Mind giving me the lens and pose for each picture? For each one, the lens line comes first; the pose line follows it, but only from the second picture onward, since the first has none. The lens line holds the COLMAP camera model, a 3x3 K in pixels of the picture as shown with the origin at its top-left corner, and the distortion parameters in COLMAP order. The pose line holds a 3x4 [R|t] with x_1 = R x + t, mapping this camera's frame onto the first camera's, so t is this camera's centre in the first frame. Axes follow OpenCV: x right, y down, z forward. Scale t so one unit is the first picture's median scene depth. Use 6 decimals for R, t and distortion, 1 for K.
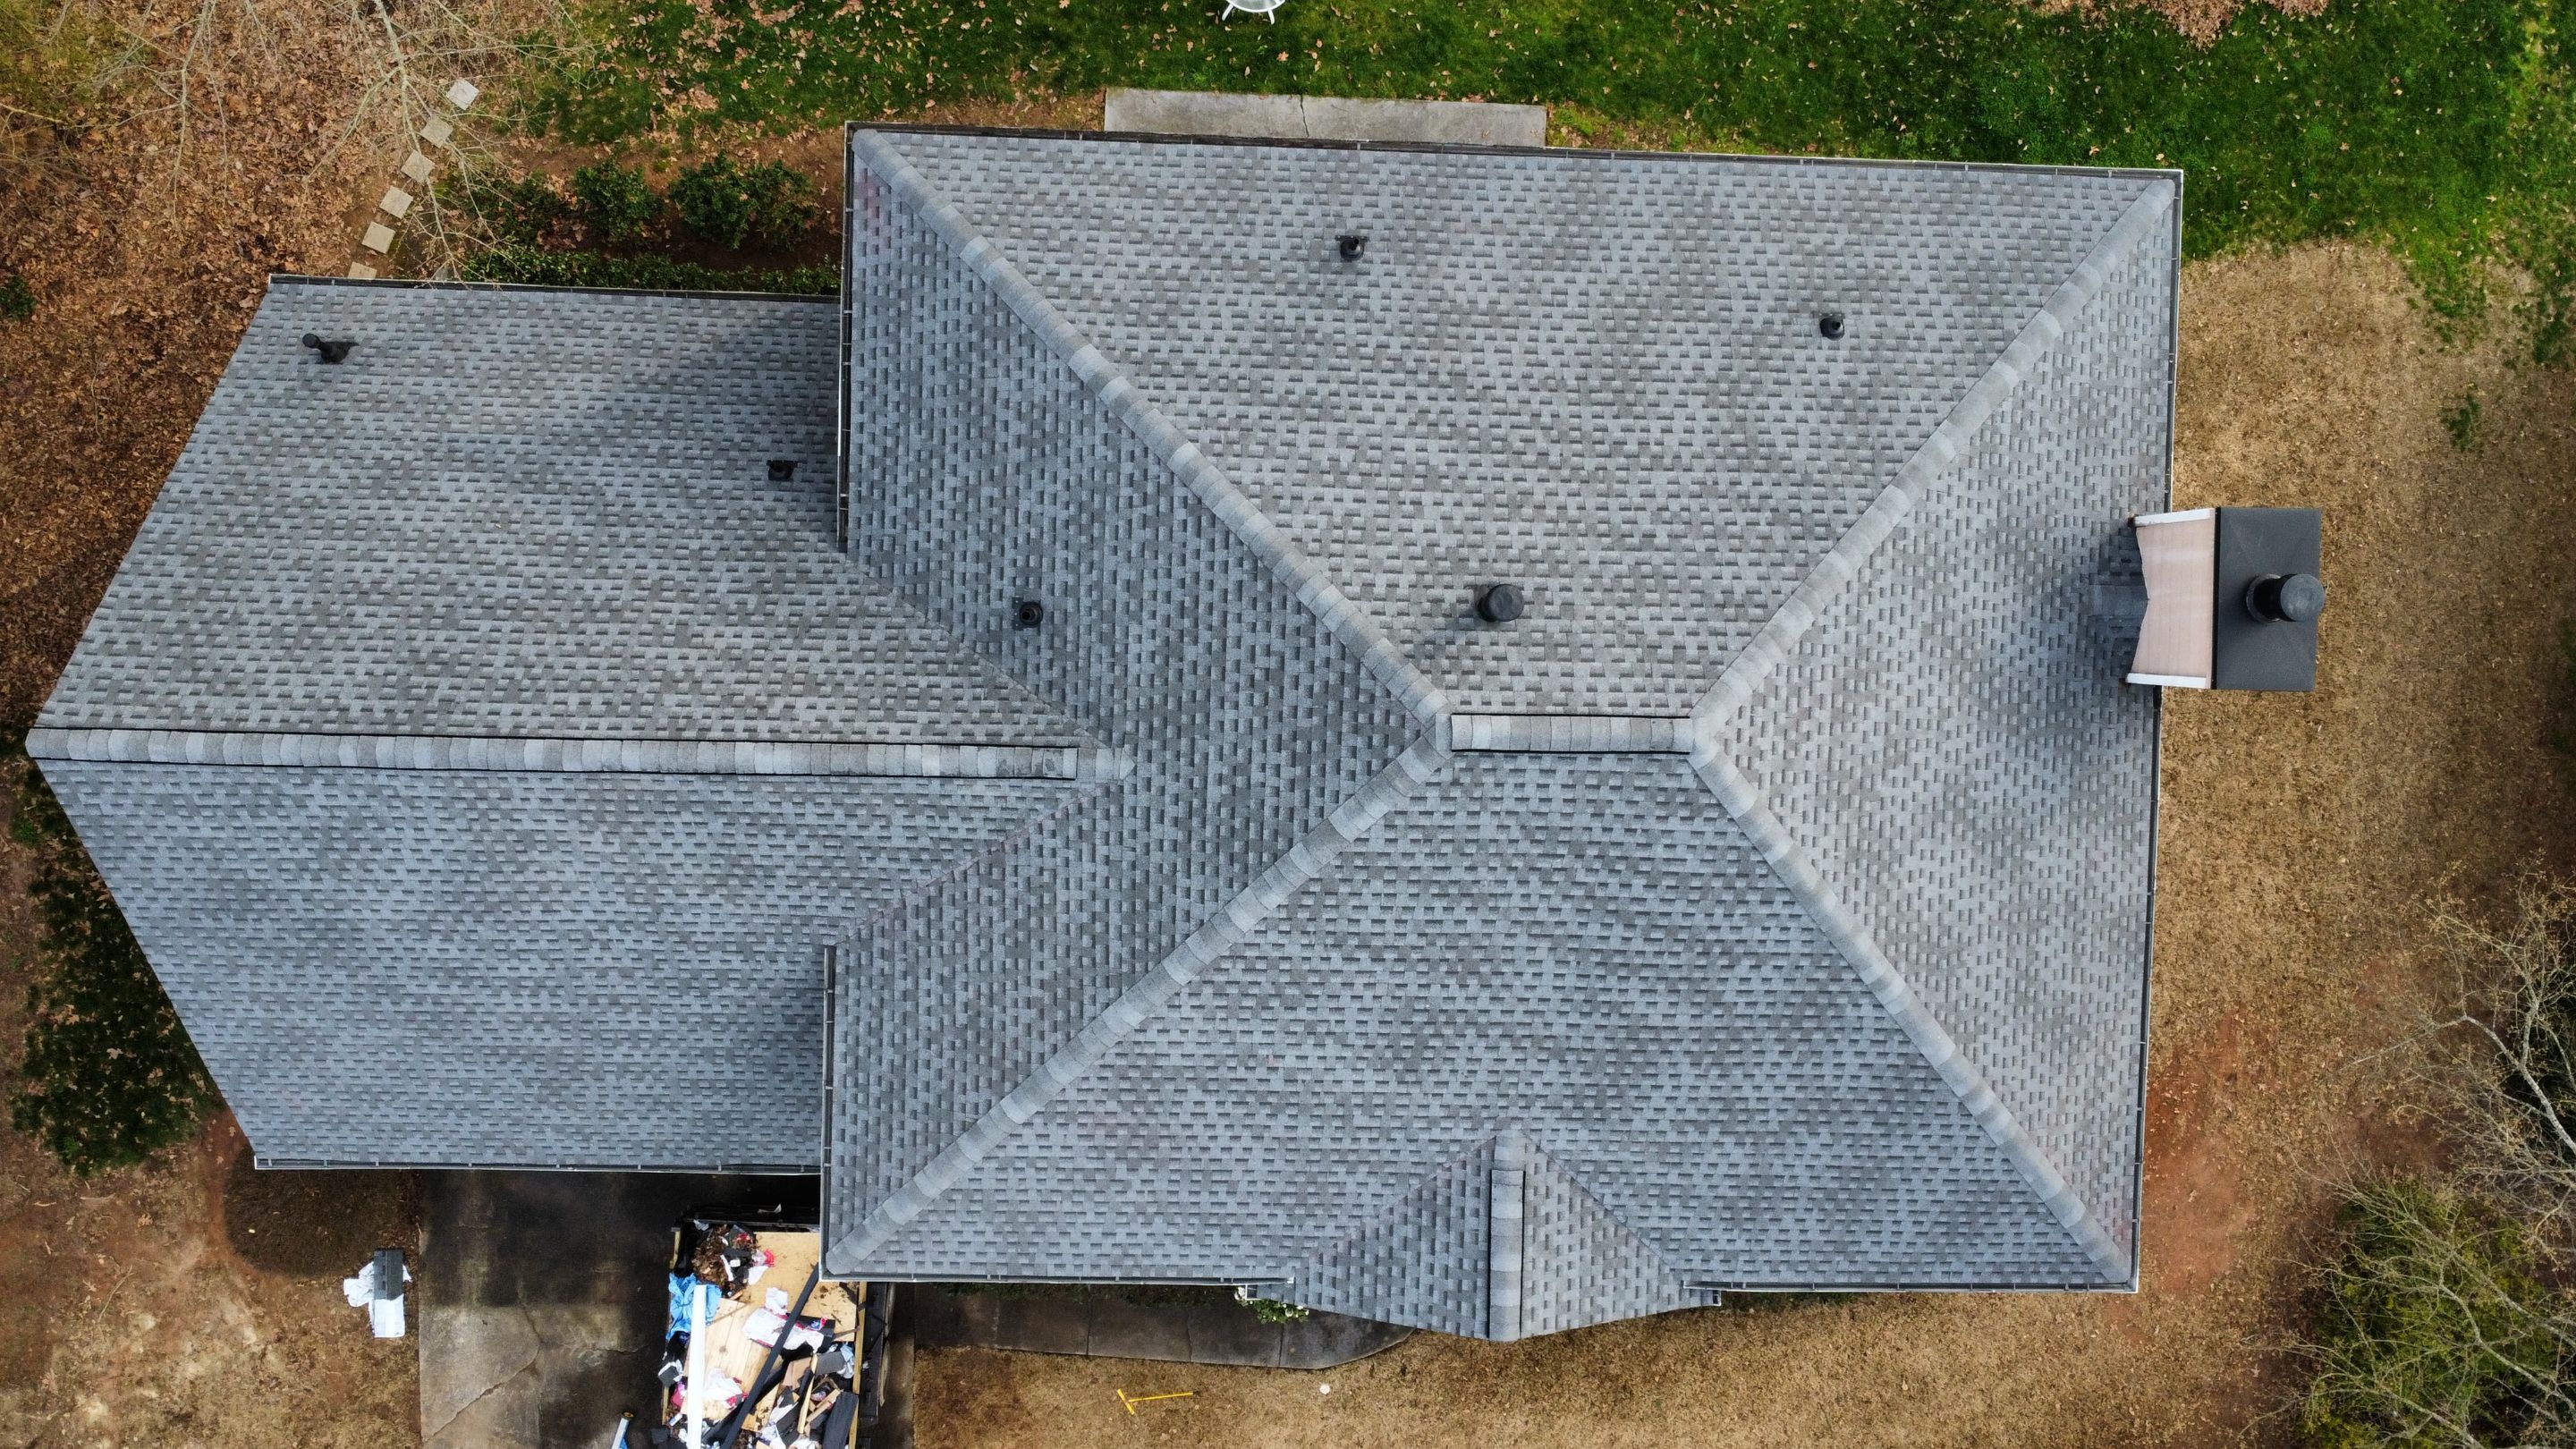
lens RADIAL K [[1937.7, 0, 1270.8], [0, 1937.7, 700.3], [0, 0, 1]] dist [0.004272, -0.009728]
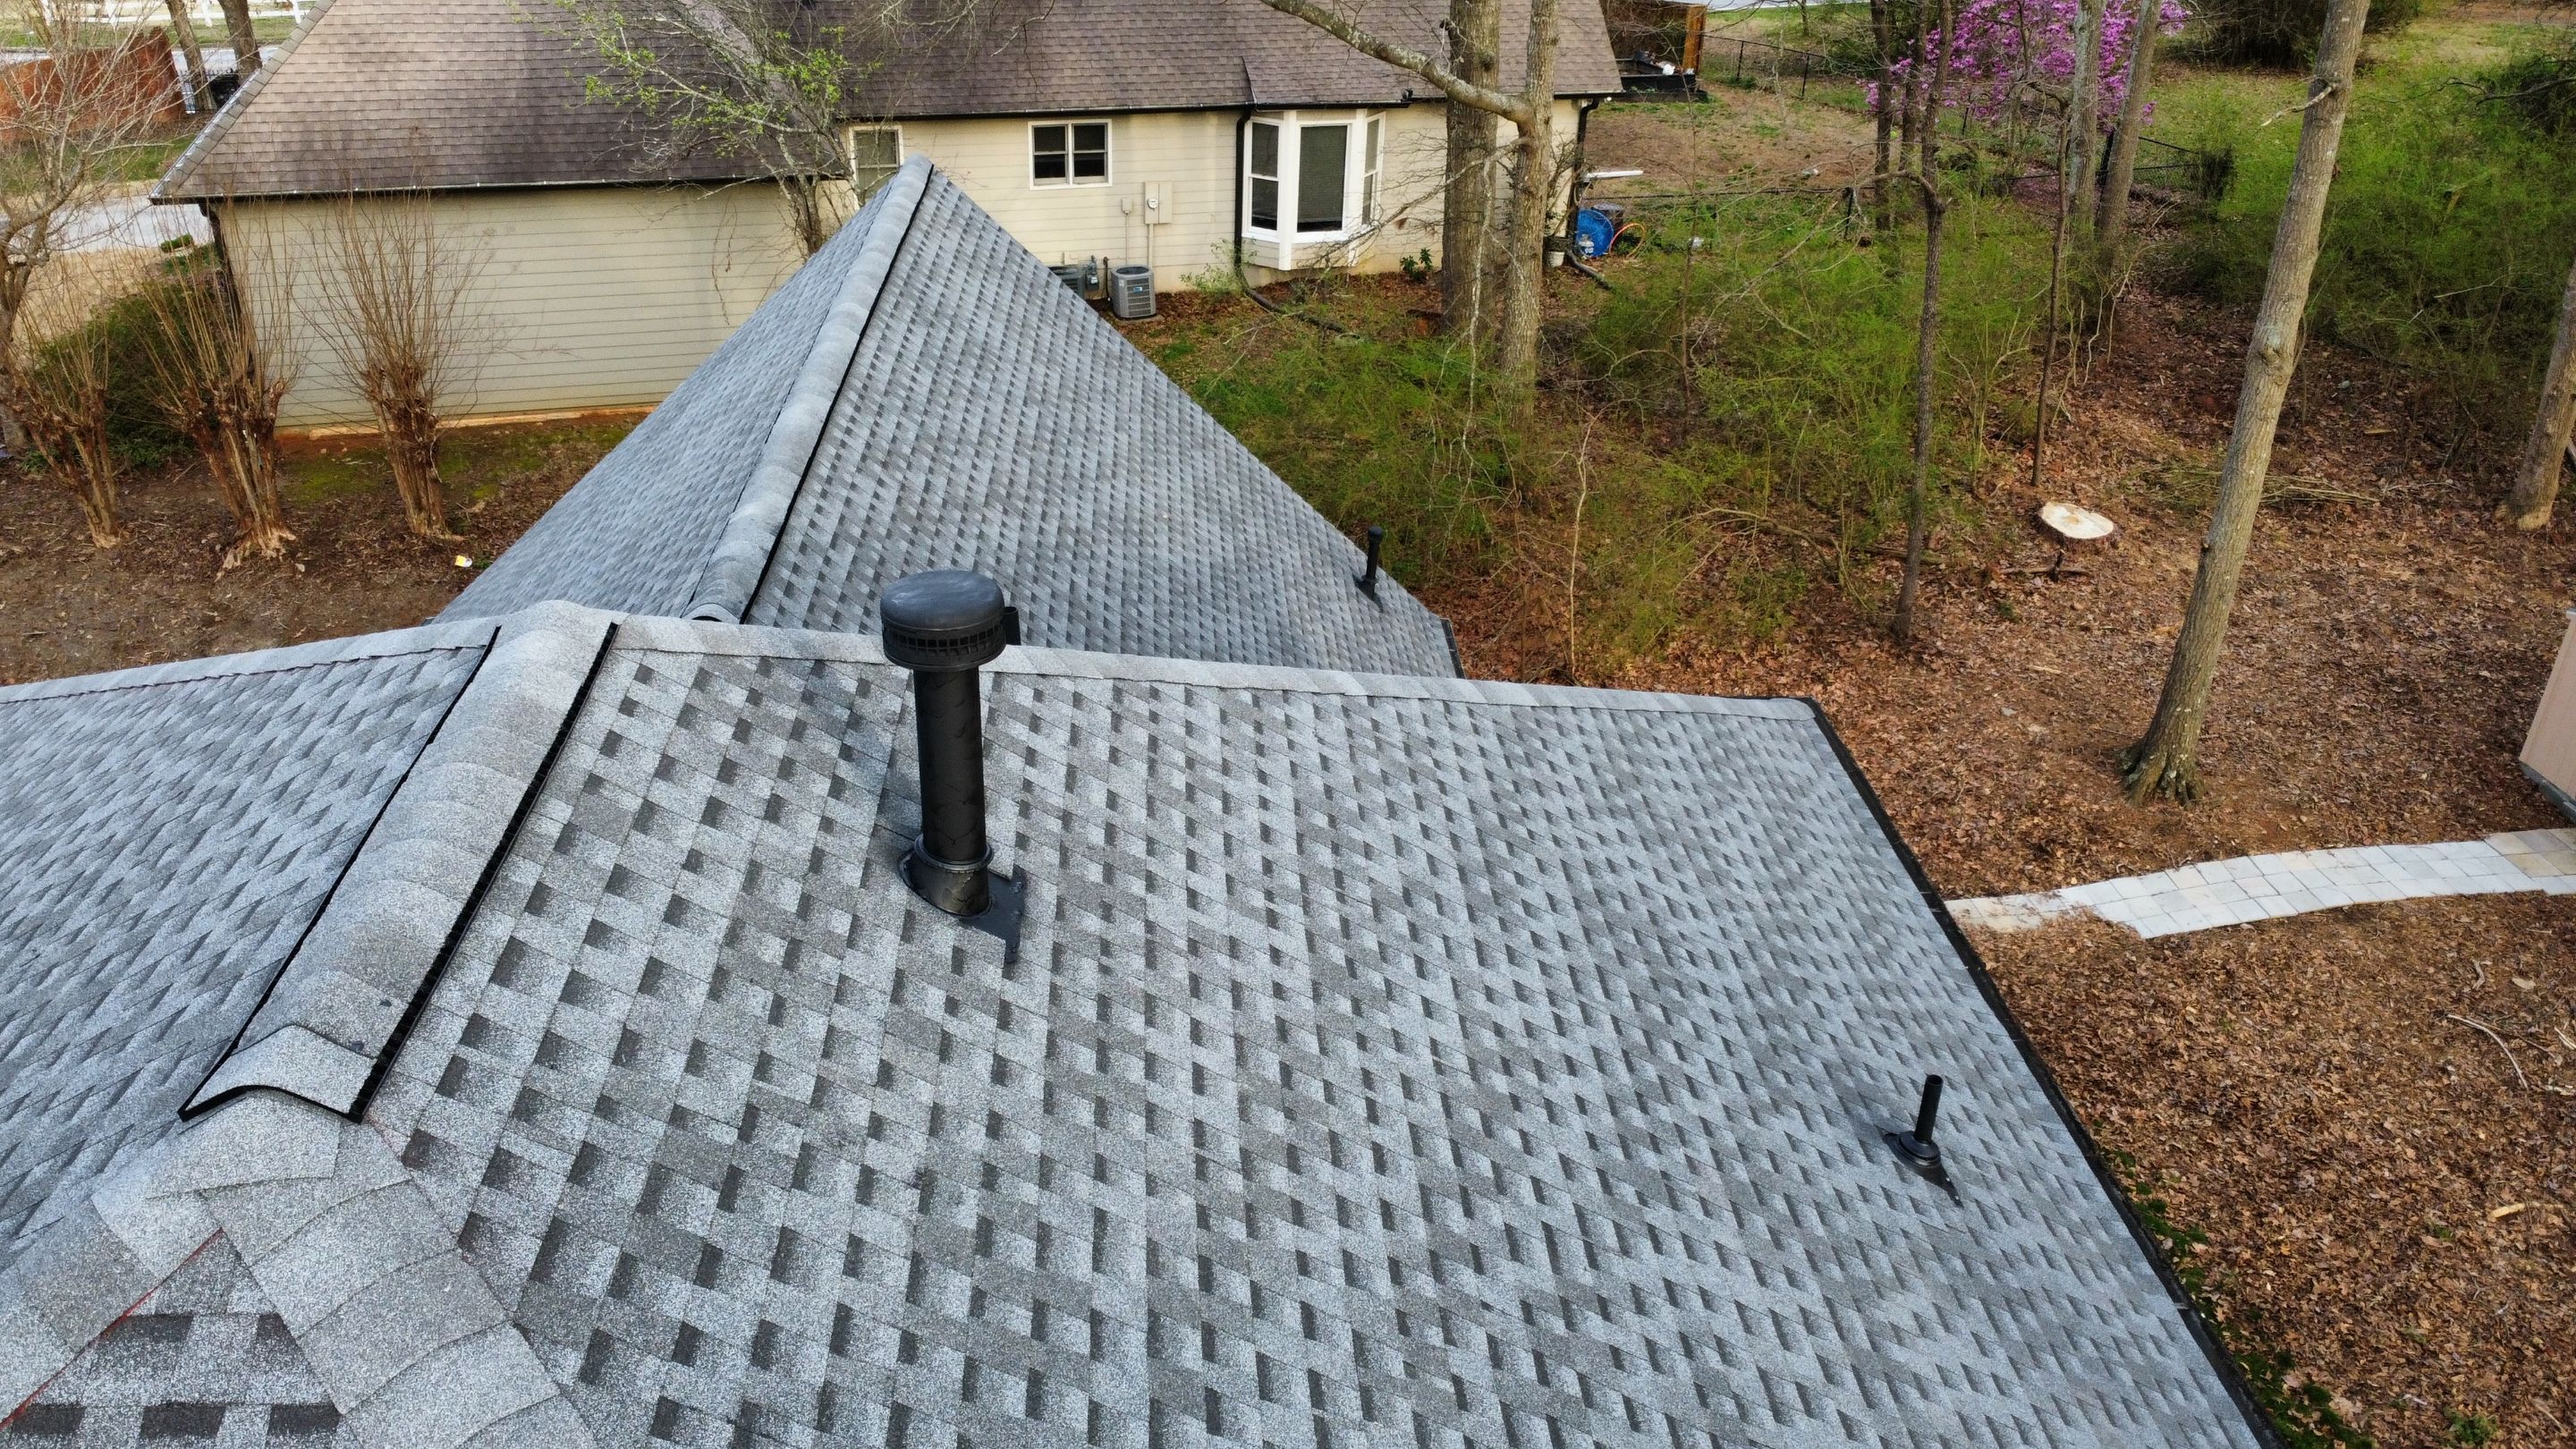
lens RADIAL K [[1937.7, 0, 1276.5], [0, 1937.7, 707.3], [0, 0, 1]] dist [0.004272, -0.009728]
pose [[0.081116, 0.433925, -0.897290, 0.351956], [-0.995467, -0.009585, -0.094627, -0.064114], [-0.049661, 0.900898, 0.431180, 0.758374]]
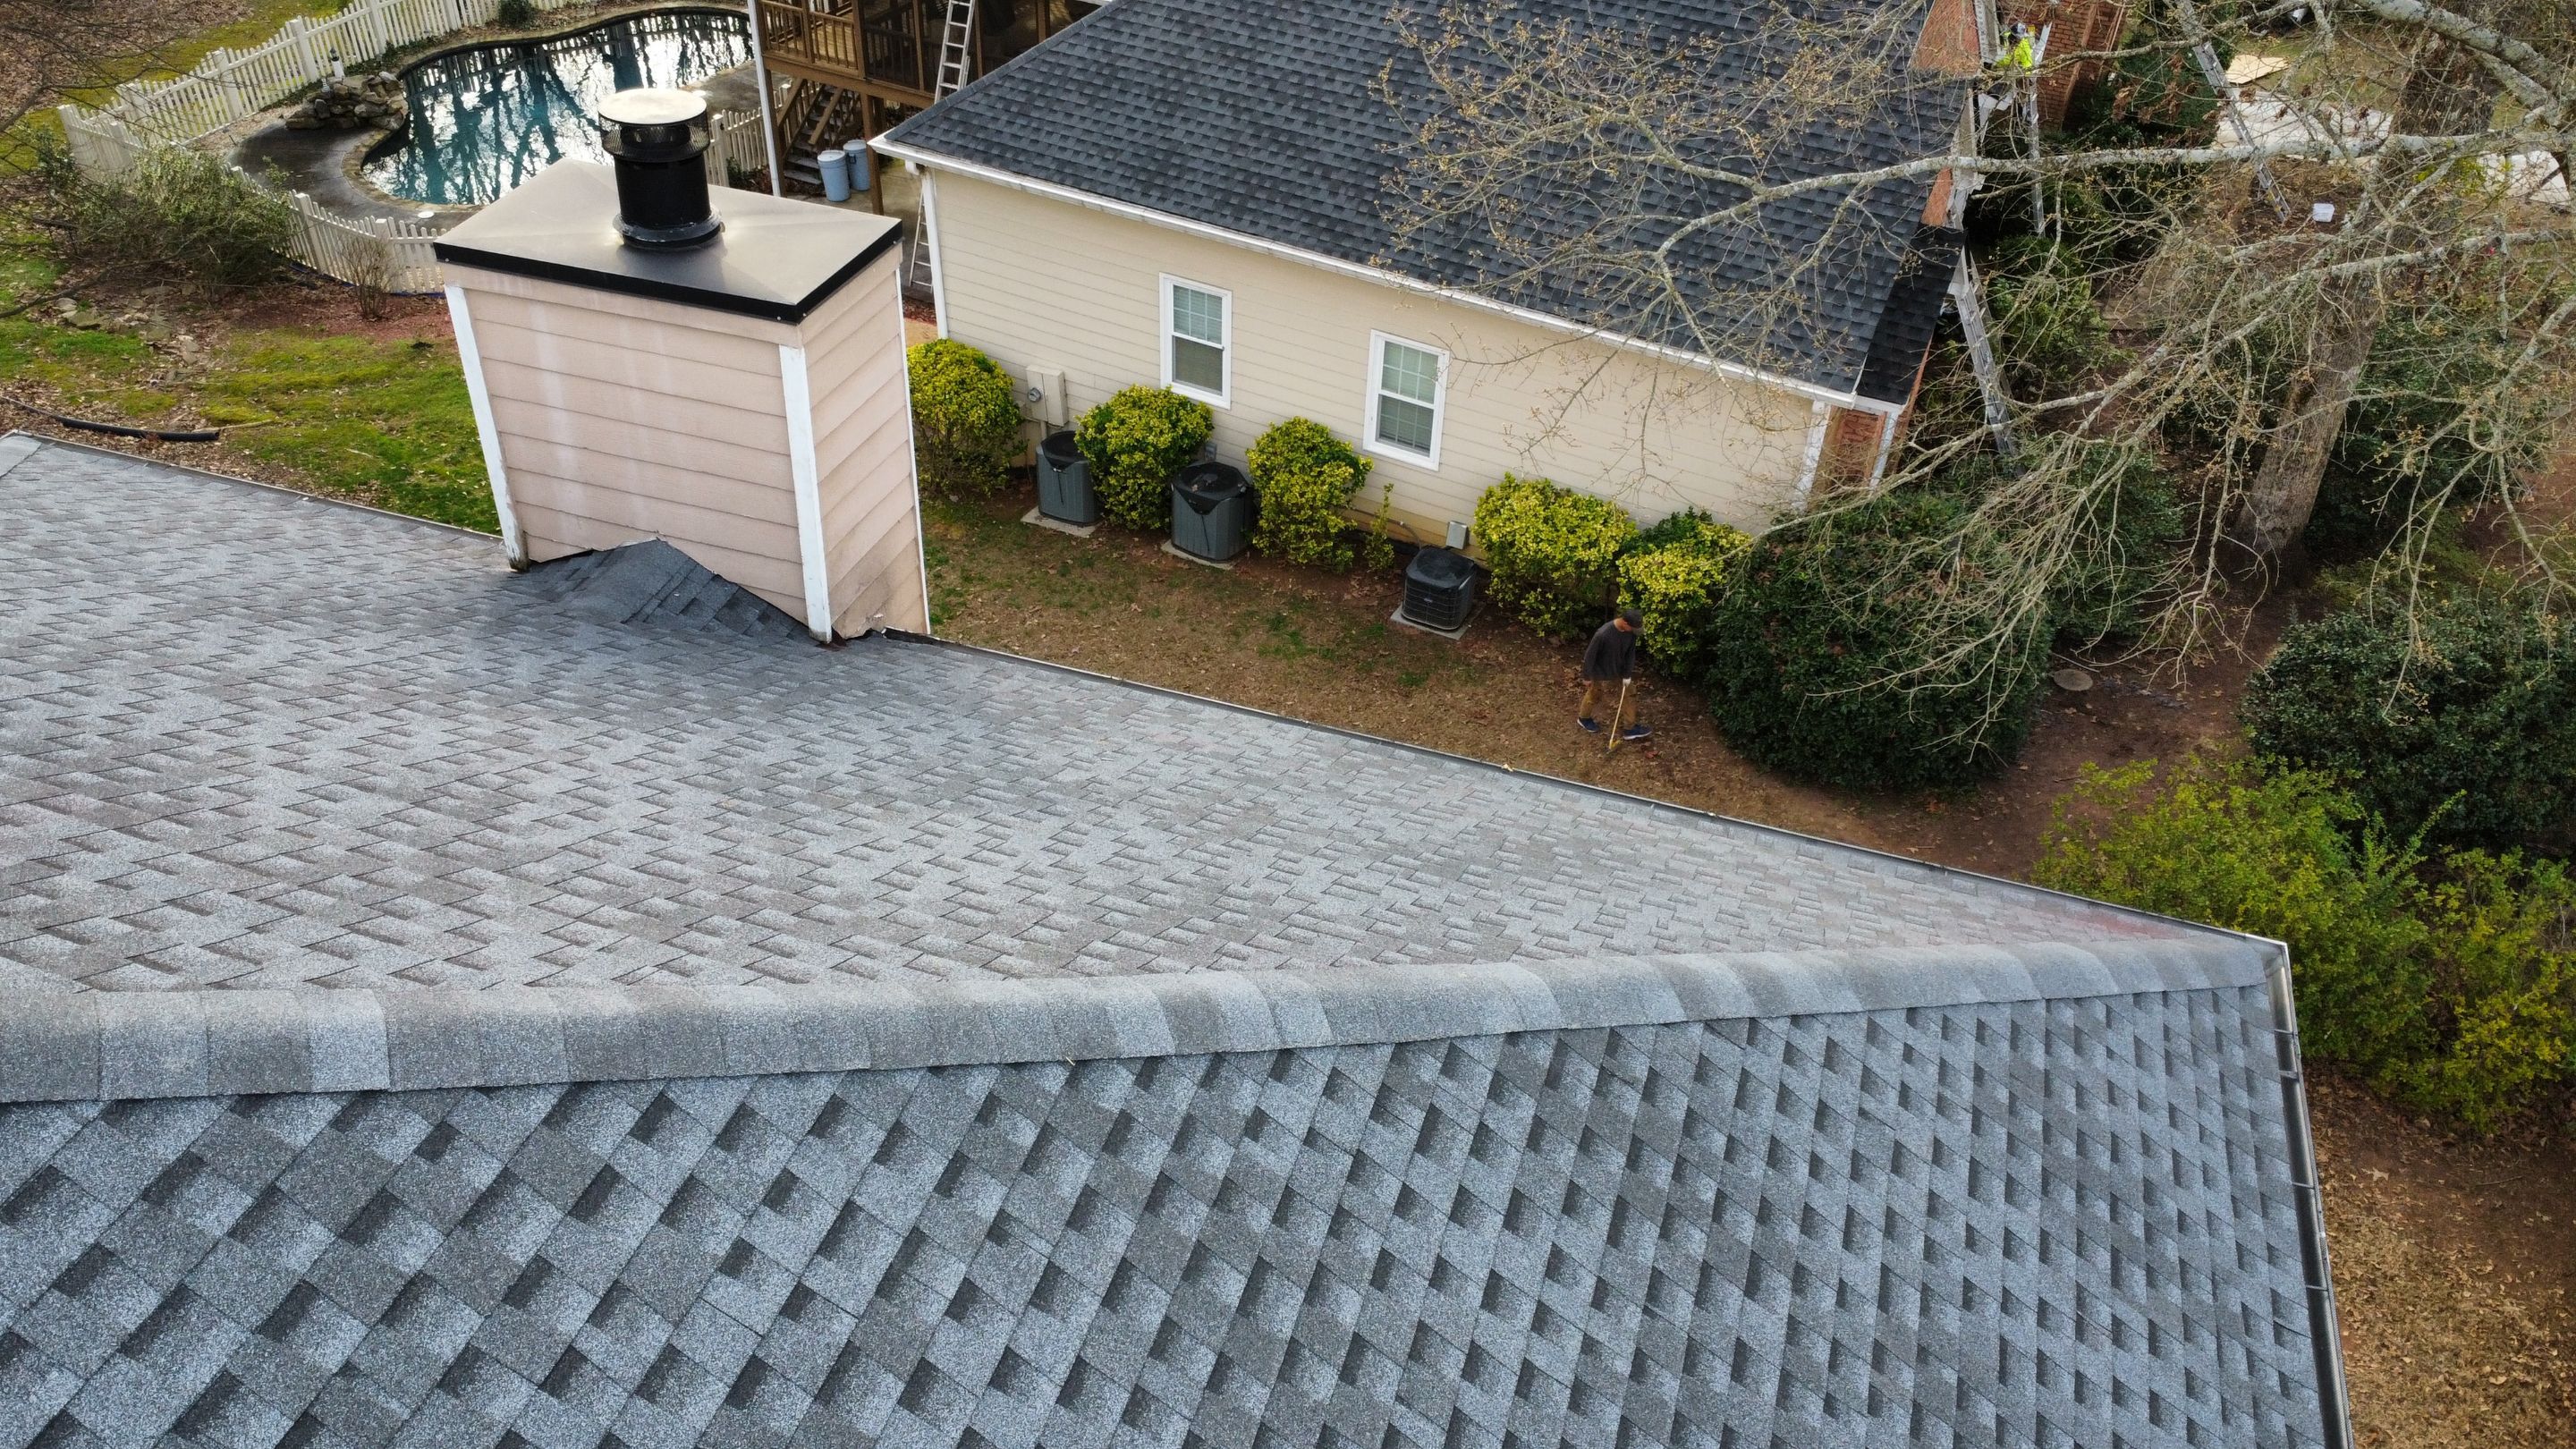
lens RADIAL K [[1937.7, 0, 1279.5], [0, 1937.7, 701.0], [0, 0, 1]] dist [0.004272, -0.009728]
pose [[0.281188, -0.623129, 0.729824, 0.142505], [0.959638, 0.178340, -0.217463, 0.200684], [0.005351, 0.761515, 0.648126, 0.760806]]
